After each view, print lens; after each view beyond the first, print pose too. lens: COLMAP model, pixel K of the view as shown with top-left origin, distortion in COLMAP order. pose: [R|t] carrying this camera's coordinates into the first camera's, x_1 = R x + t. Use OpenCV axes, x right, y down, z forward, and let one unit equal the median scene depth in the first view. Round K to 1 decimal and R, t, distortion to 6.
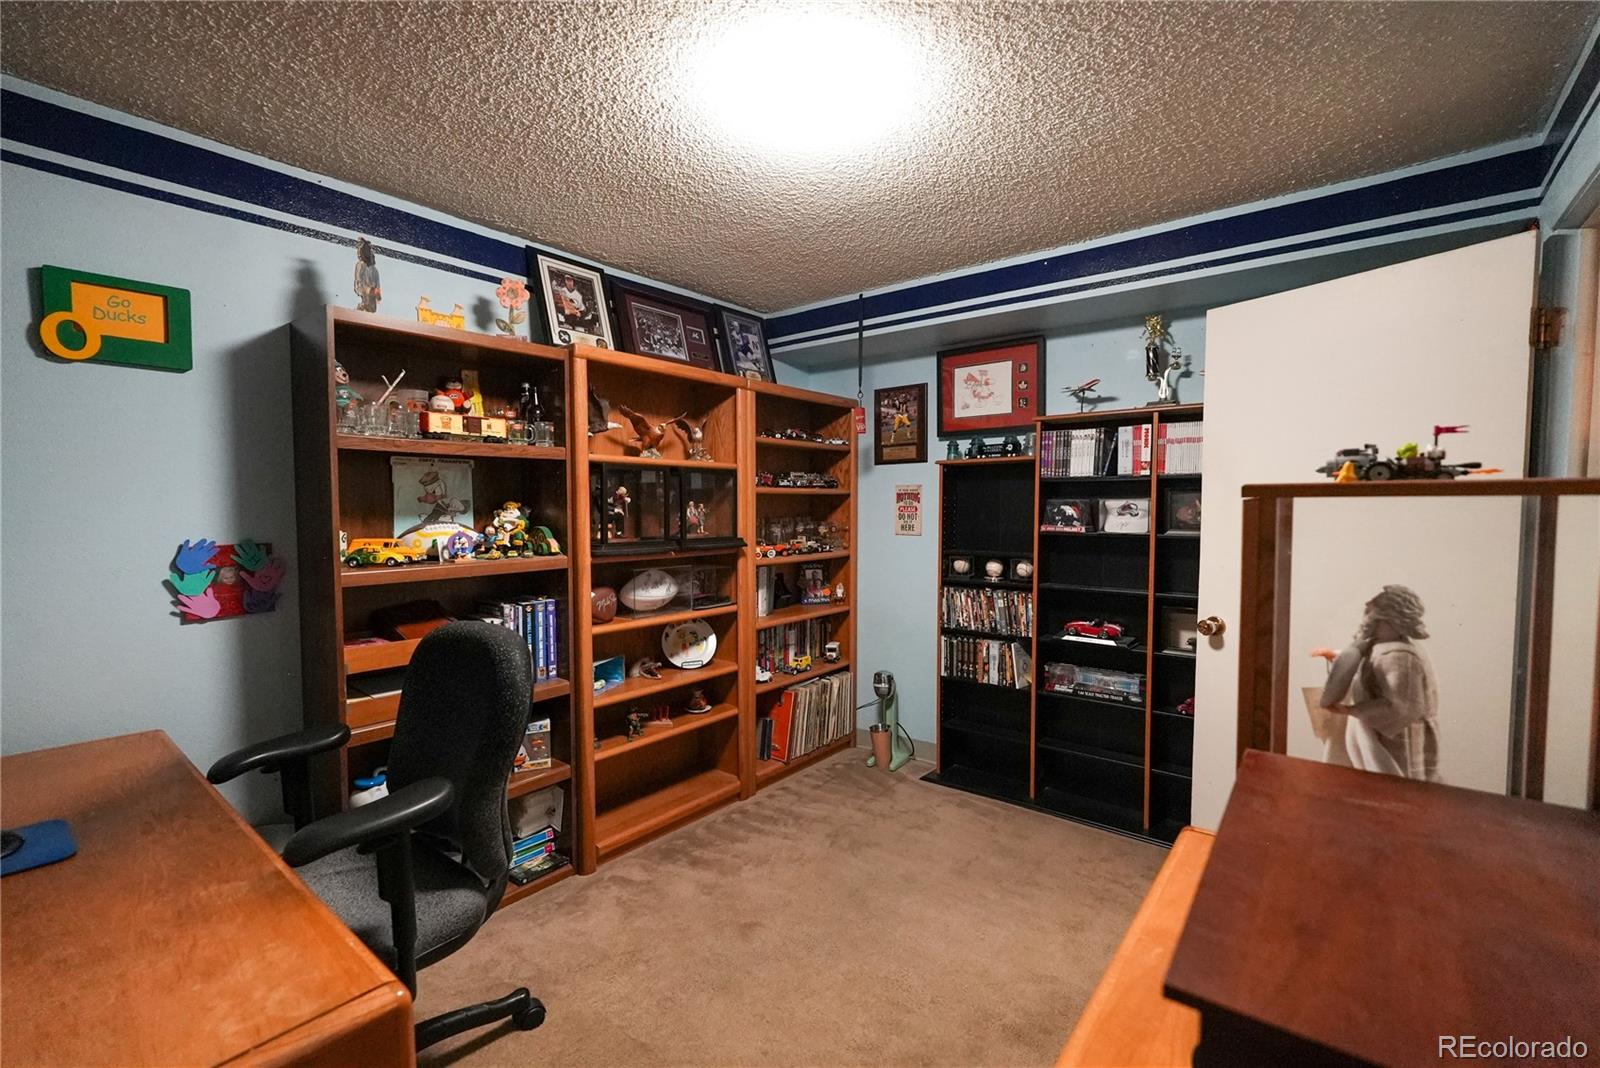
lens RADIAL K [[704.2, 0, 788.7], [0, 704.2, 540.2], [0, 0, 1]] dist [0.000119, -0.000331]
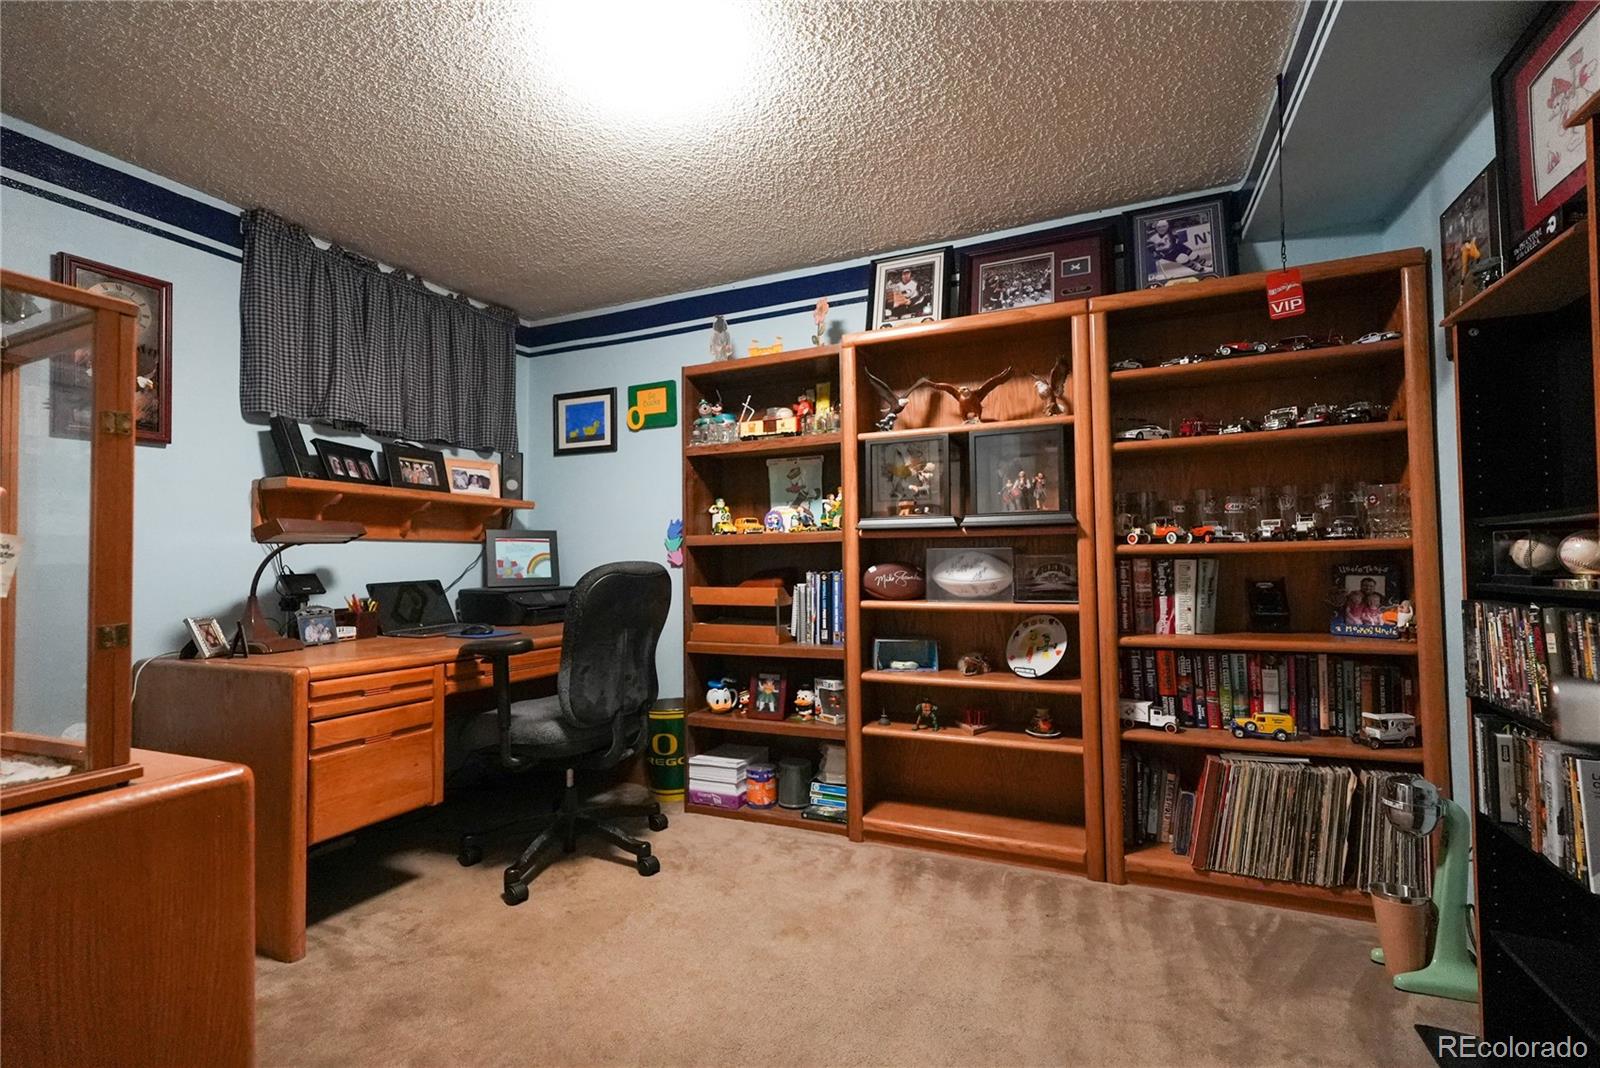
lens RADIAL K [[704.2, 0, 794.0], [0, 704.2, 532.5], [0, 0, 1]] dist [0.000119, -0.000331]
pose [[0.259621, -0.038010, -0.964962, 0.581942], [-0.038403, 0.998028, -0.049645, 0.067362], [0.964947, 0.049946, 0.257649, 0.530942]]
